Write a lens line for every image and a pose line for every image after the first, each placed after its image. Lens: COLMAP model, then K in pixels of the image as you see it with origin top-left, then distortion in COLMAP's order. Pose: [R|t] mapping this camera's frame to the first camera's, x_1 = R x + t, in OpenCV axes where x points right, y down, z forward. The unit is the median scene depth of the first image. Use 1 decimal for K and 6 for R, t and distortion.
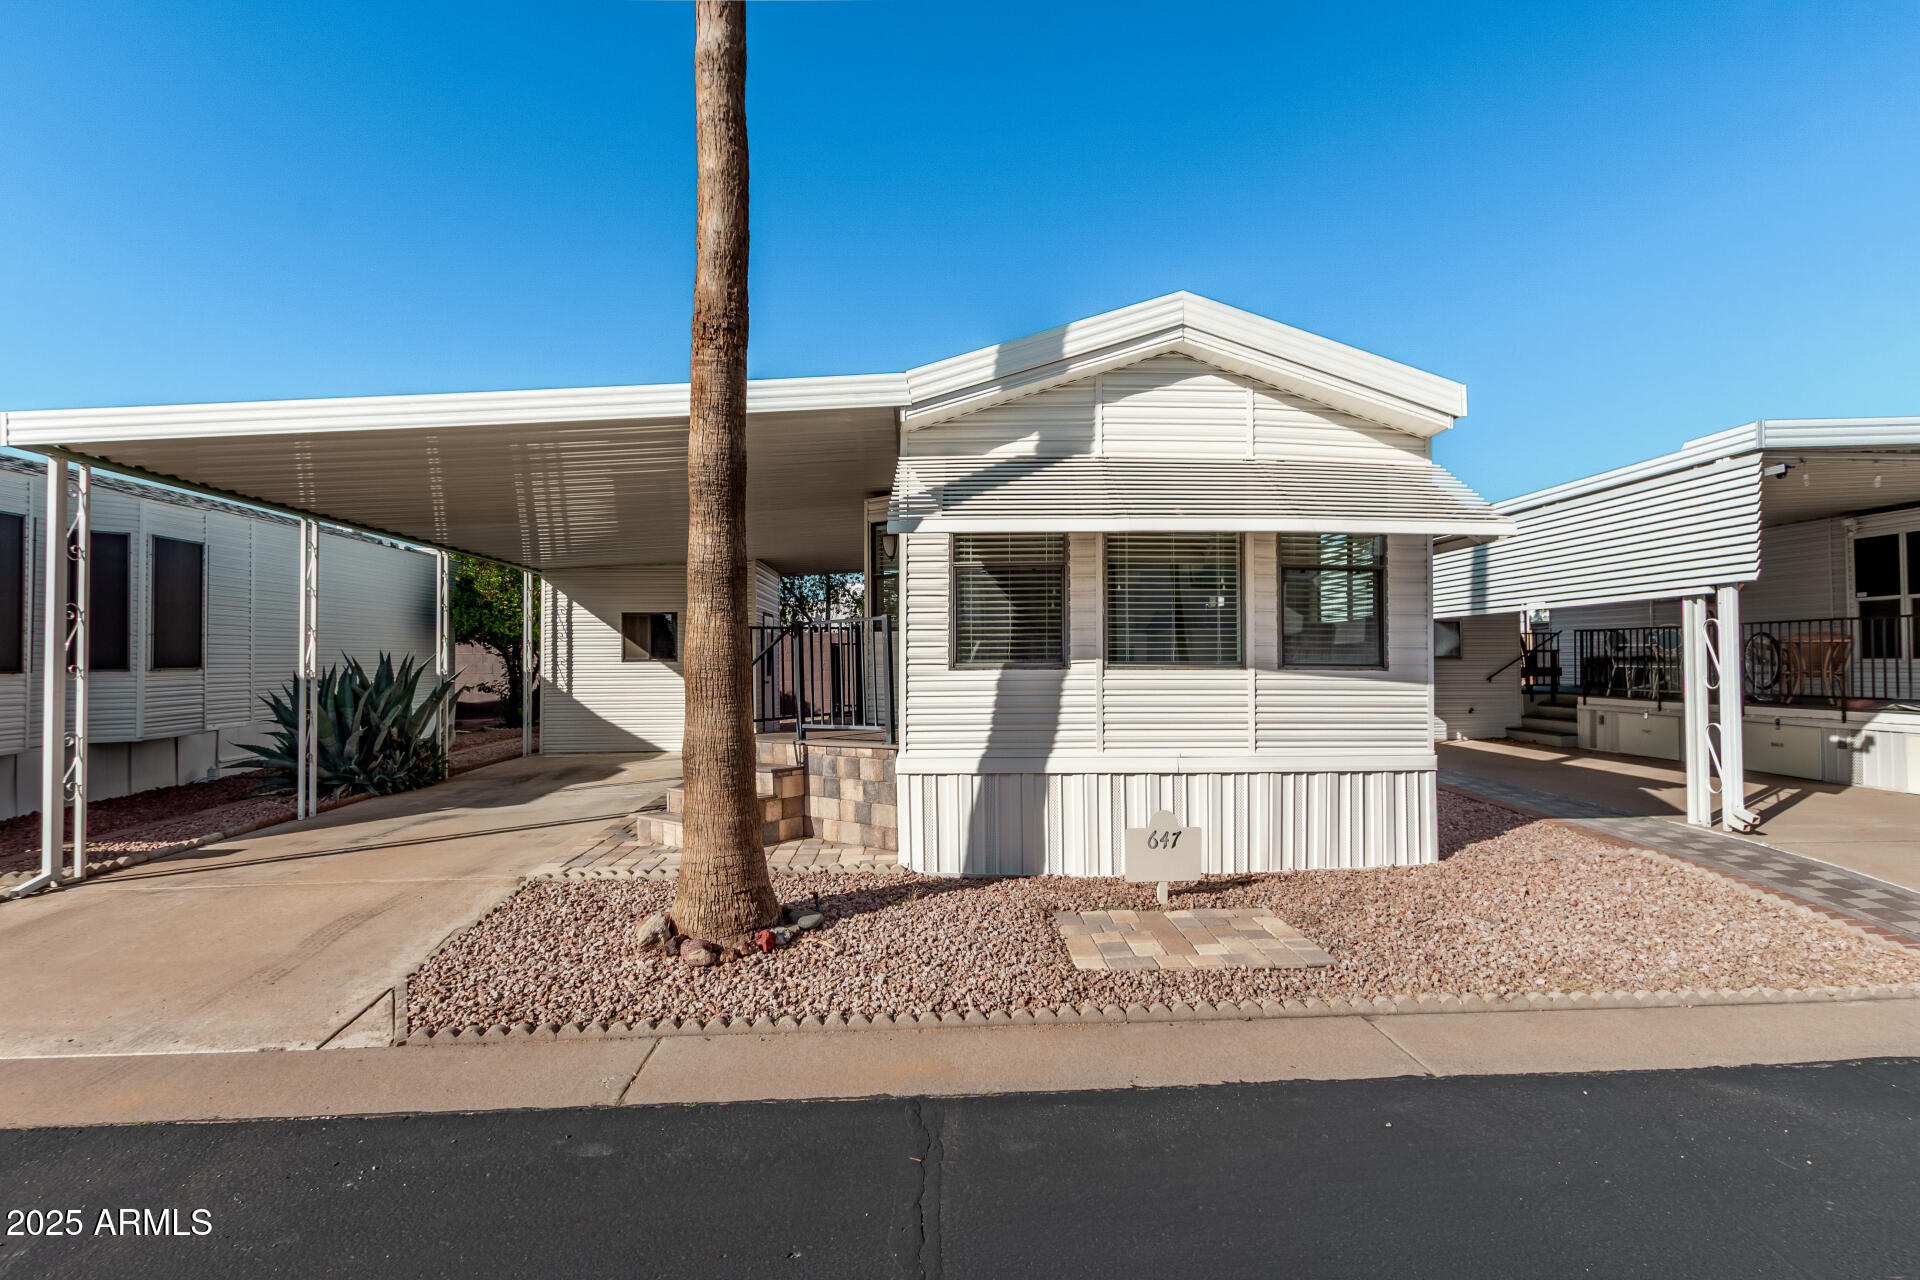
lens RADIAL K [[817.1, 0, 956.6], [0, 817.1, 643.9], [0, 0, 1]] dist [0.009998, -0.000488]
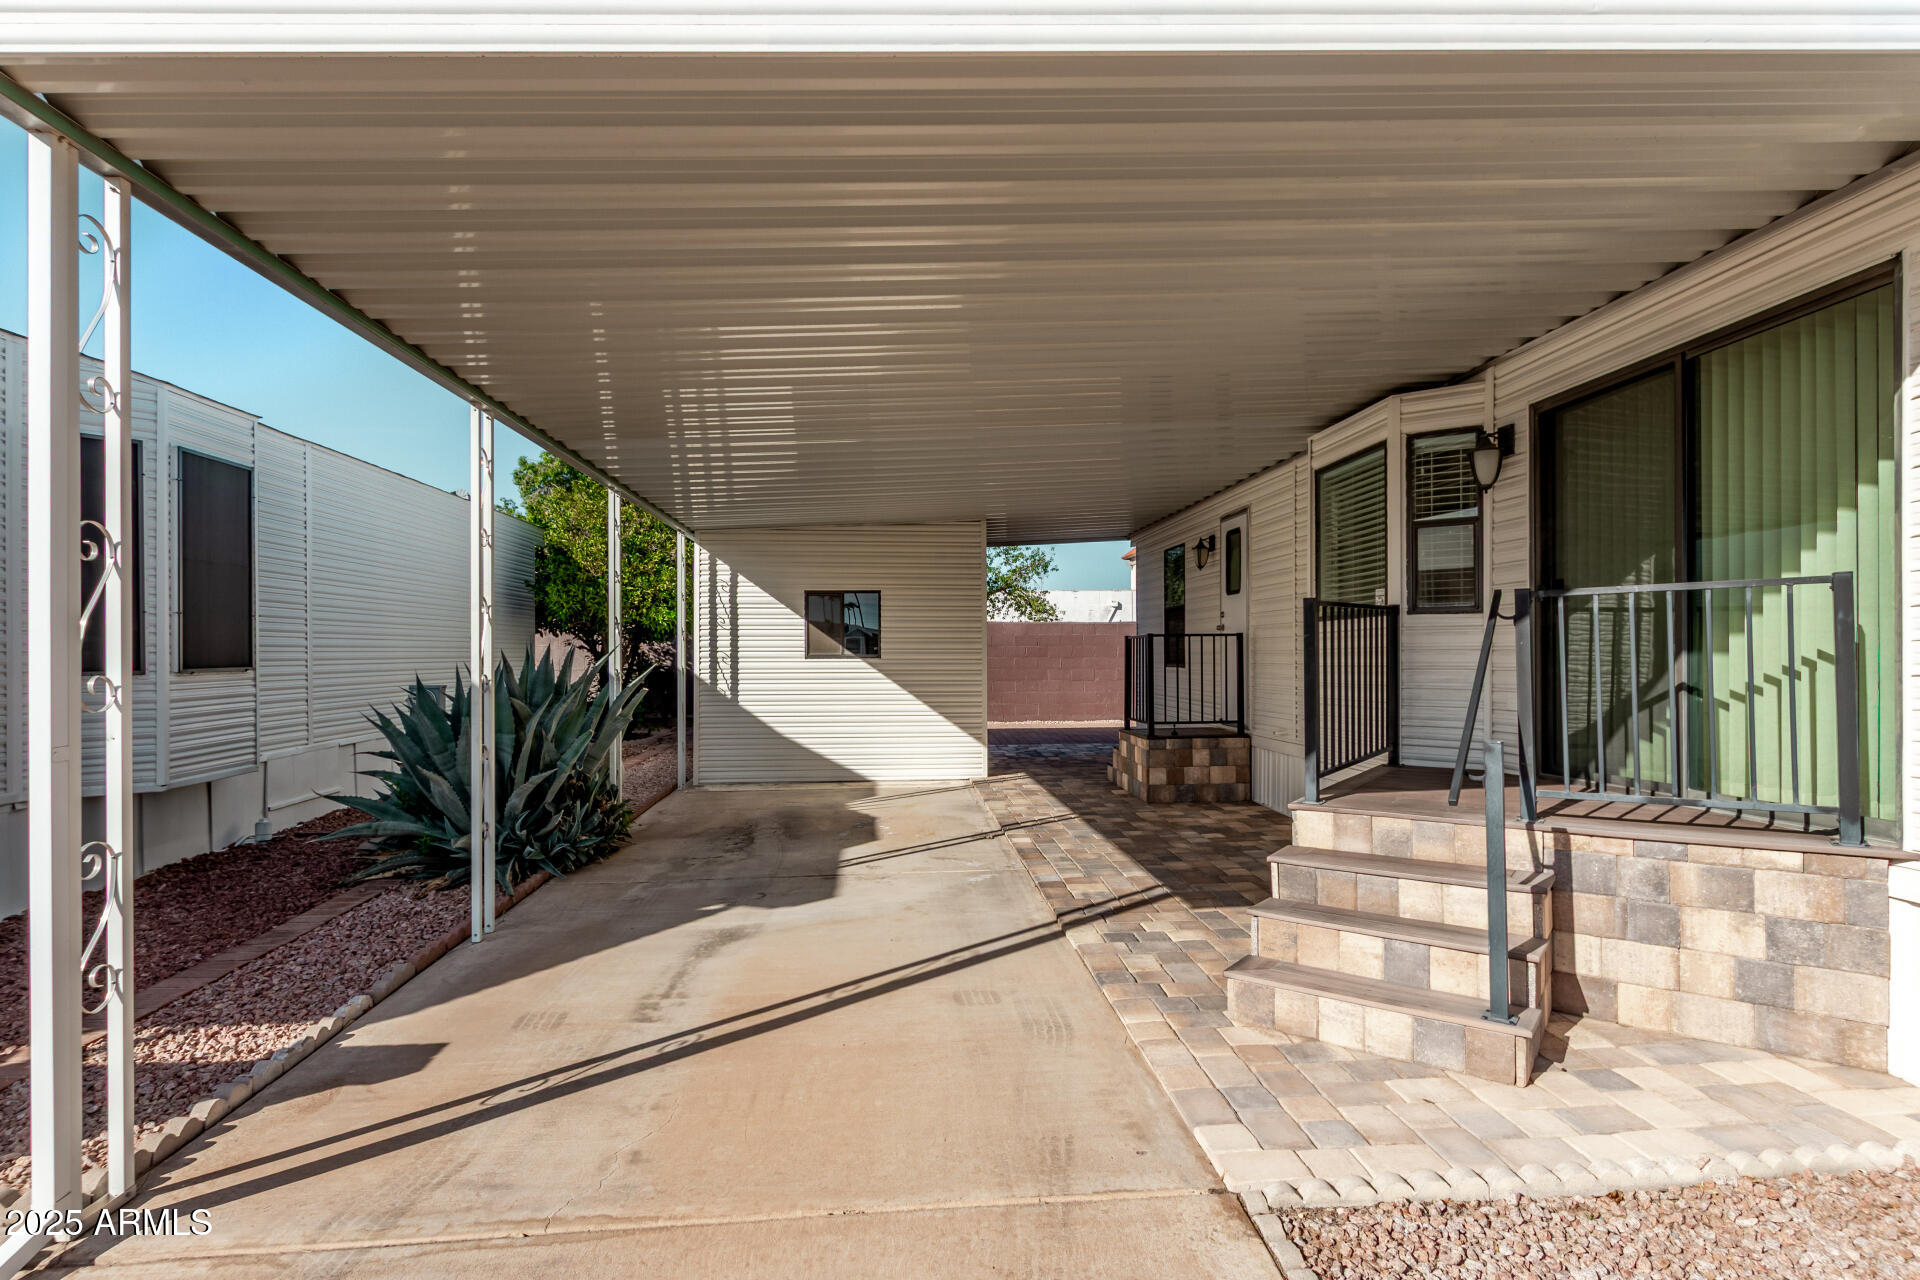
lens RADIAL K [[859.9, 0, 1006.0], [0, 859.9, 654.9], [0, 0, 1]] dist [0.003662, -0.003478]
pose [[0.999255, 0.003839, 0.038397, -0.597067], [-0.004662, 0.999761, 0.021375, 0.003936], [-0.038305, -0.021538, 0.999034, 0.524822]]
